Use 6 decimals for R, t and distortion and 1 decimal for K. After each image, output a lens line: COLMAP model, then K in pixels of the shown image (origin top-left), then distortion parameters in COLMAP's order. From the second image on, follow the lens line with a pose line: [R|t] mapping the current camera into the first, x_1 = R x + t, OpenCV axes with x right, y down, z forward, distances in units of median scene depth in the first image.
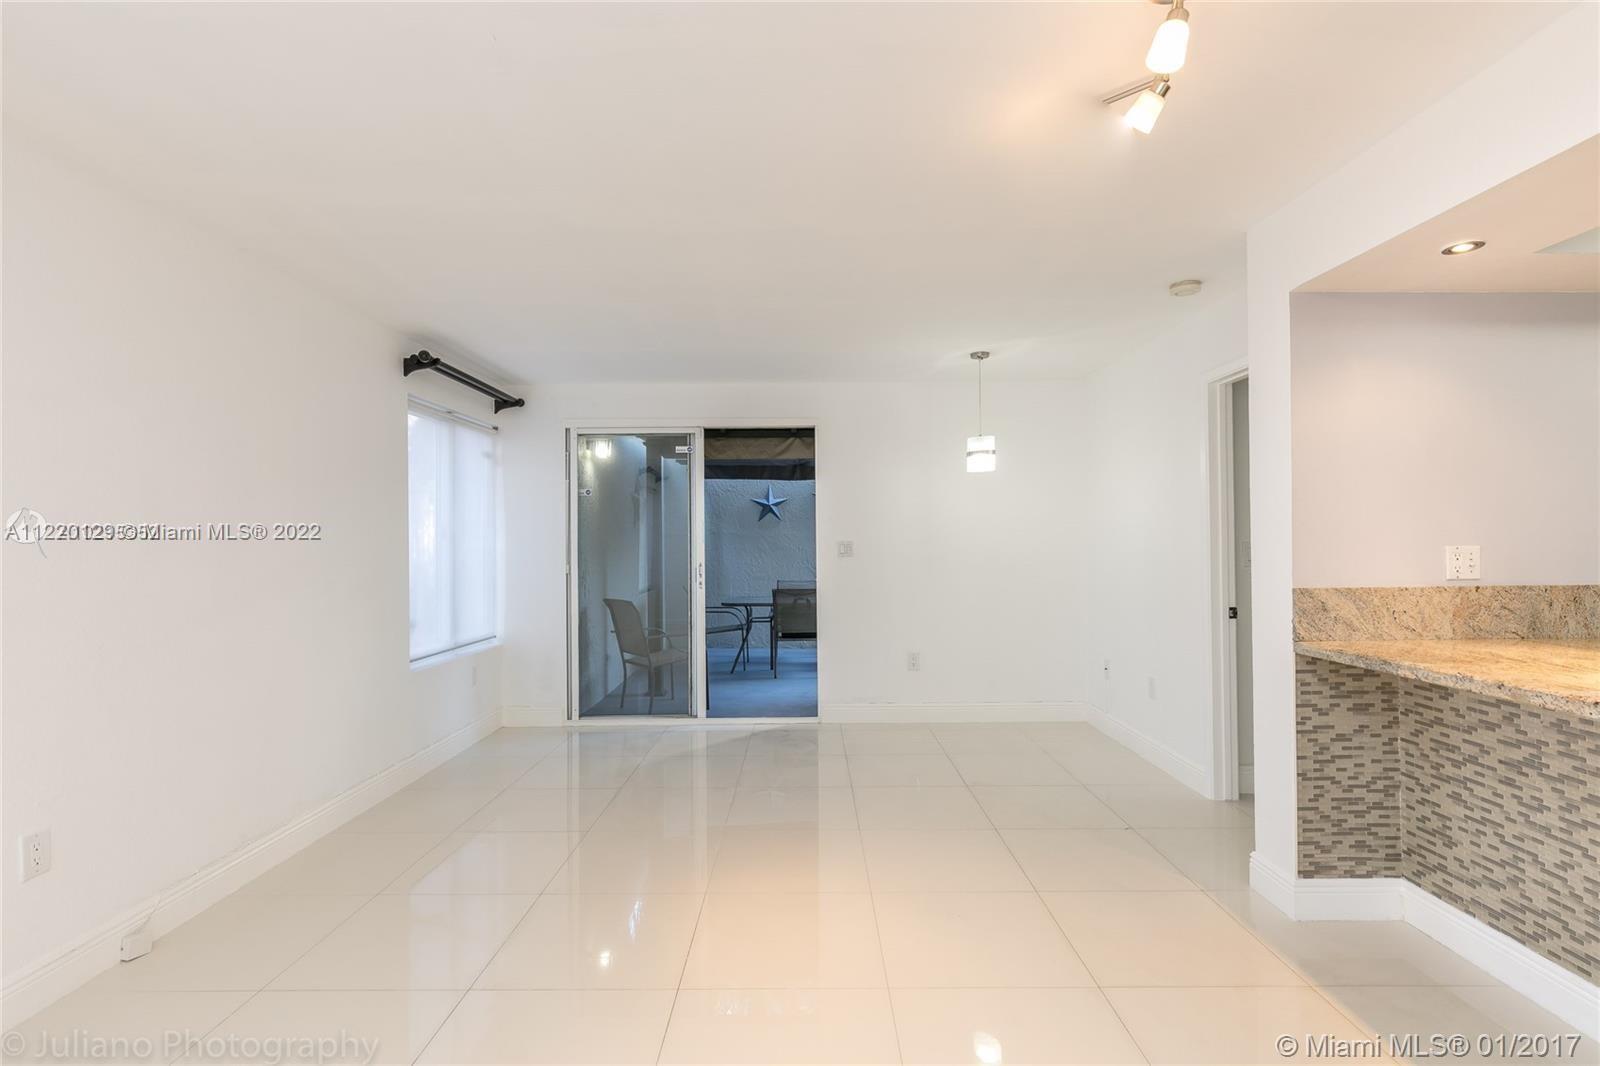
lens RADIAL K [[769.8, 0, 800.0], [0, 769.8, 533.0], [0, 0, 1]] dist [-0.000398, 0.000144]
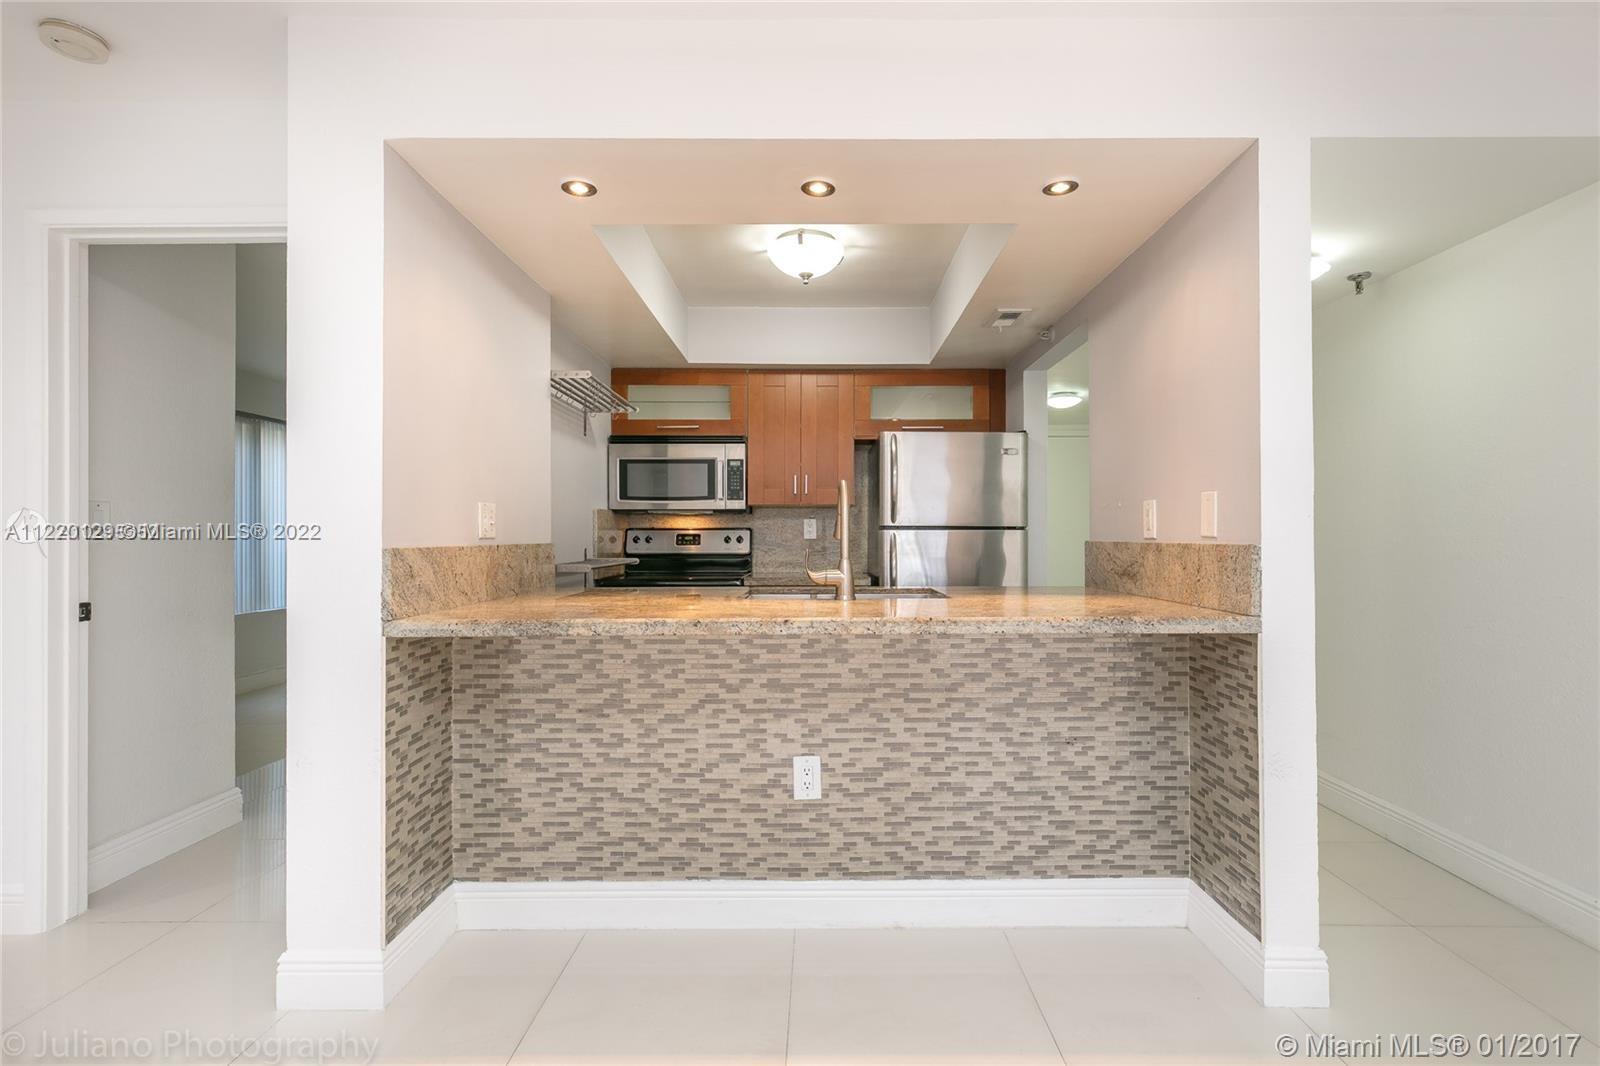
lens RADIAL K [[744.9, 0, 814.3], [0, 744.9, 531.8], [0, 0, 1]] dist [0.004621, -0.000805]
pose [[-0.002463, 0.015366, 0.999879, -0.064490], [-0.007821, 0.999851, -0.015385, 0.063934], [-0.999966, -0.007858, -0.002342, 0.599636]]
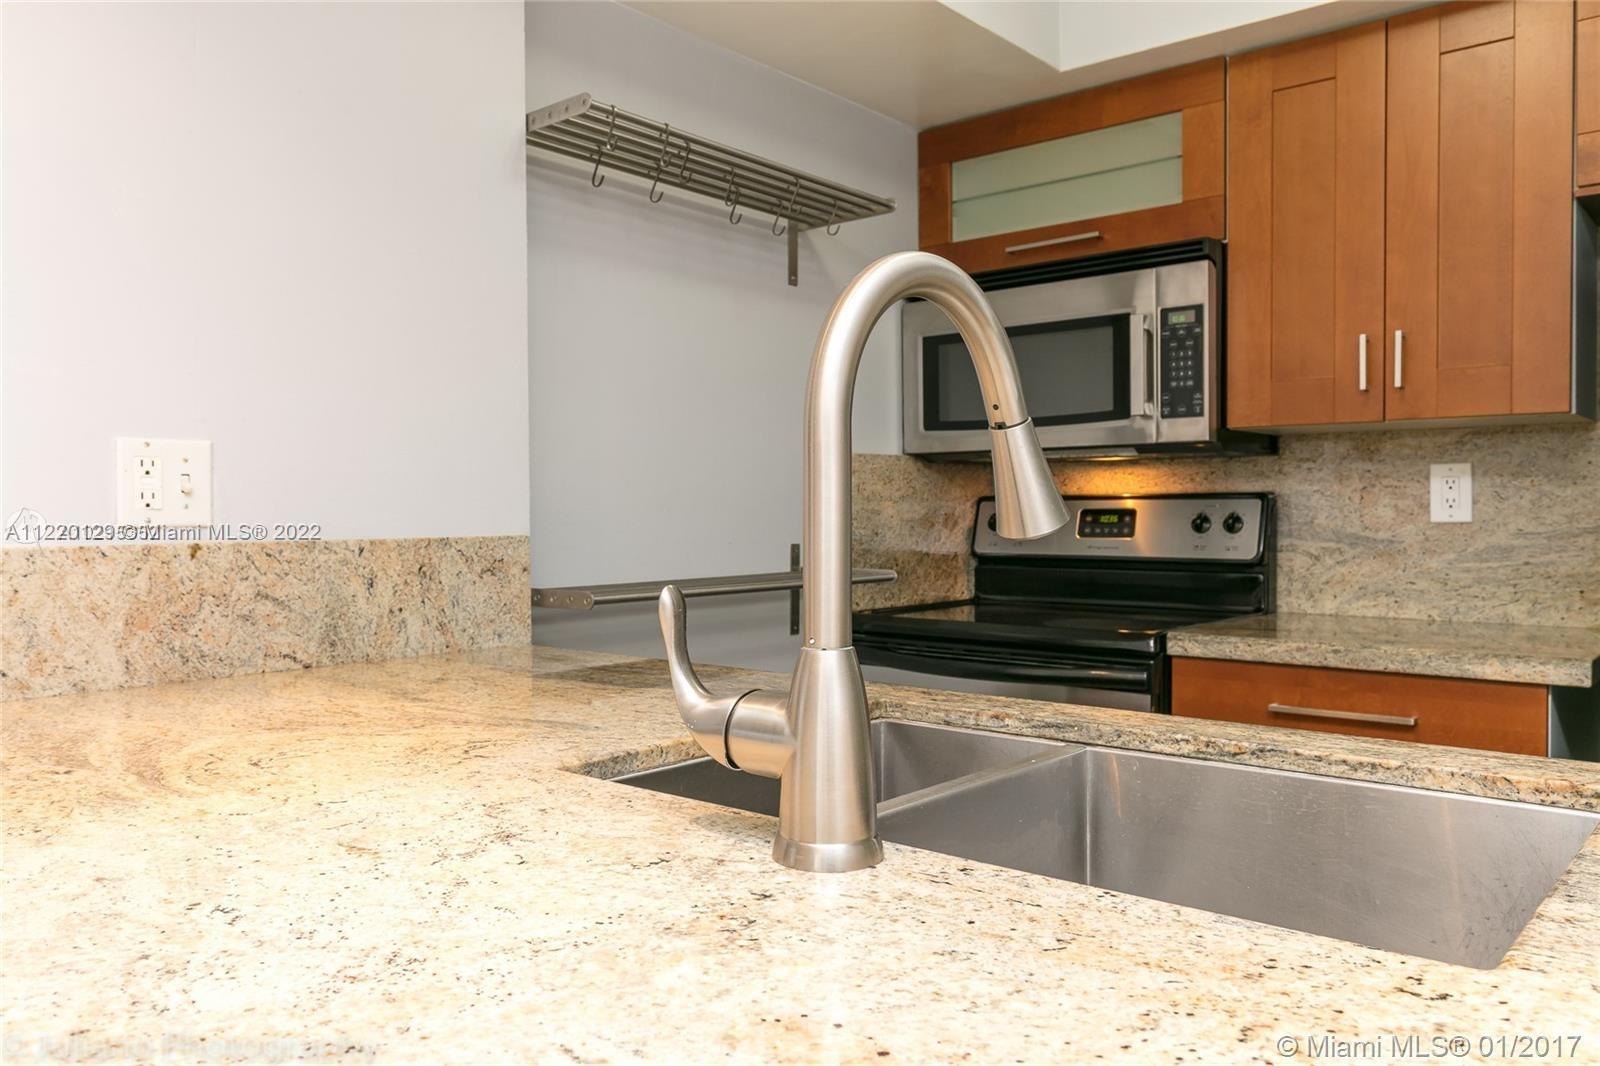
lens RADIAL K [[1194.6, 0, 800.0], [0, 1194.6, 533.0], [0, 0, 1]] dist [0.000935, -0.000009]
pose [[0.641876, -0.006832, 0.766778, 0.616422], [-0.009158, 0.999821, 0.016575, 0.051180], [-0.766754, -0.017661, 0.641698, 0.387217]]
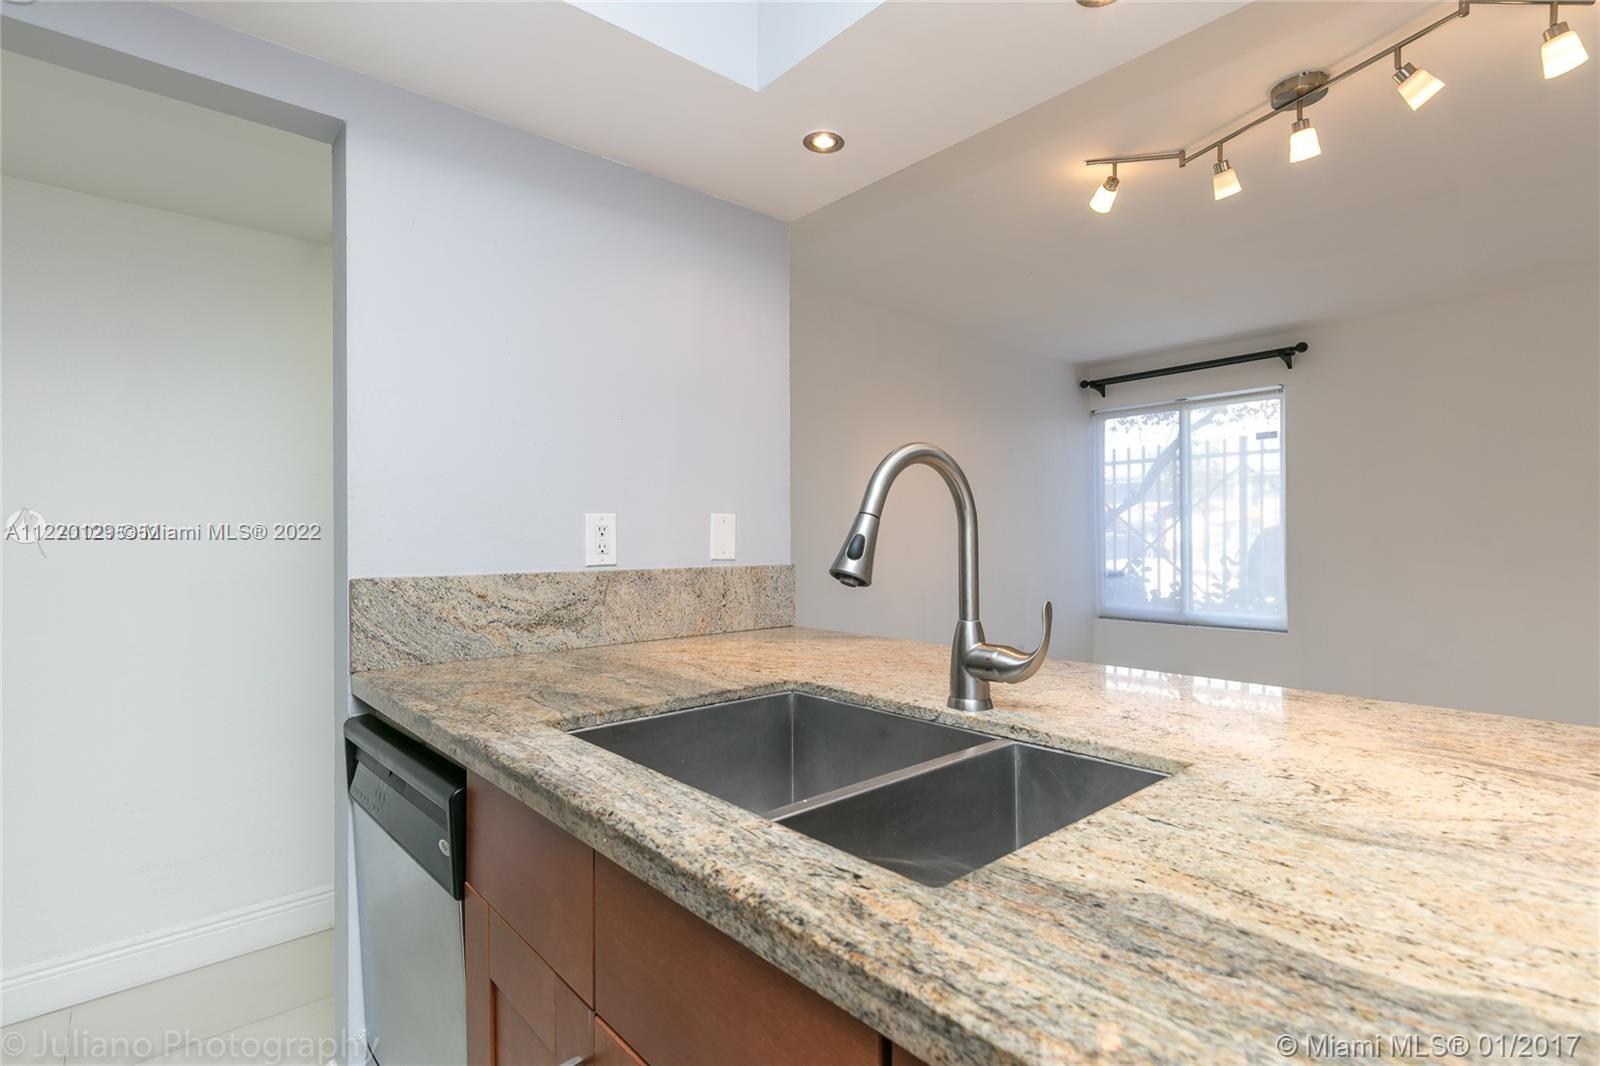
lens RADIAL K [[769.8, 0, 800.0], [0, 769.8, 533.0], [0, 0, 1]] dist [-0.000398, 0.000144]
pose [[-0.749623, 0.008928, -0.661804, 1.211269], [0.015860, 0.999864, -0.004477, 0.030355], [0.661675, -0.013852, -0.749663, 0.831006]]
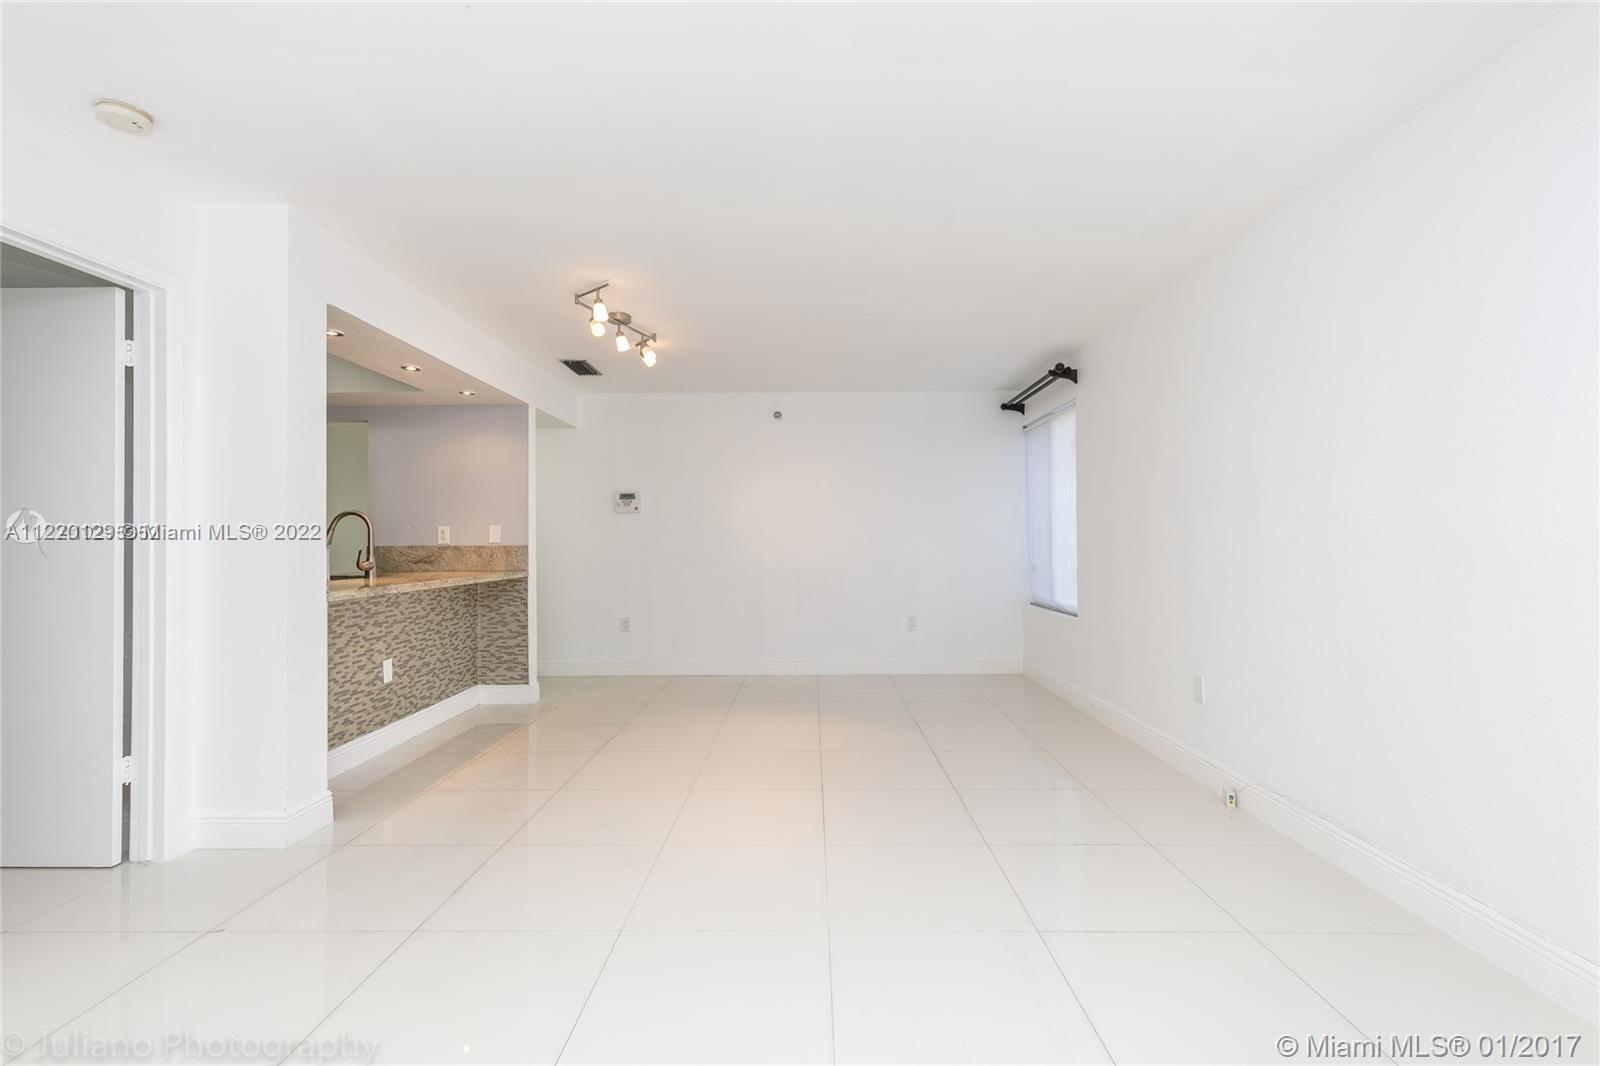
lens RADIAL K [[719.5, 0, 800.0], [0, 719.5, 533.0], [0, 0, 1]] dist [0.003888, -0.000802]
pose [[-0.999910, 0.012736, 0.004202, -0.105510], [0.012637, 0.999662, -0.022711, 0.081556], [-0.004490, -0.022656, -0.999733, 2.135706]]
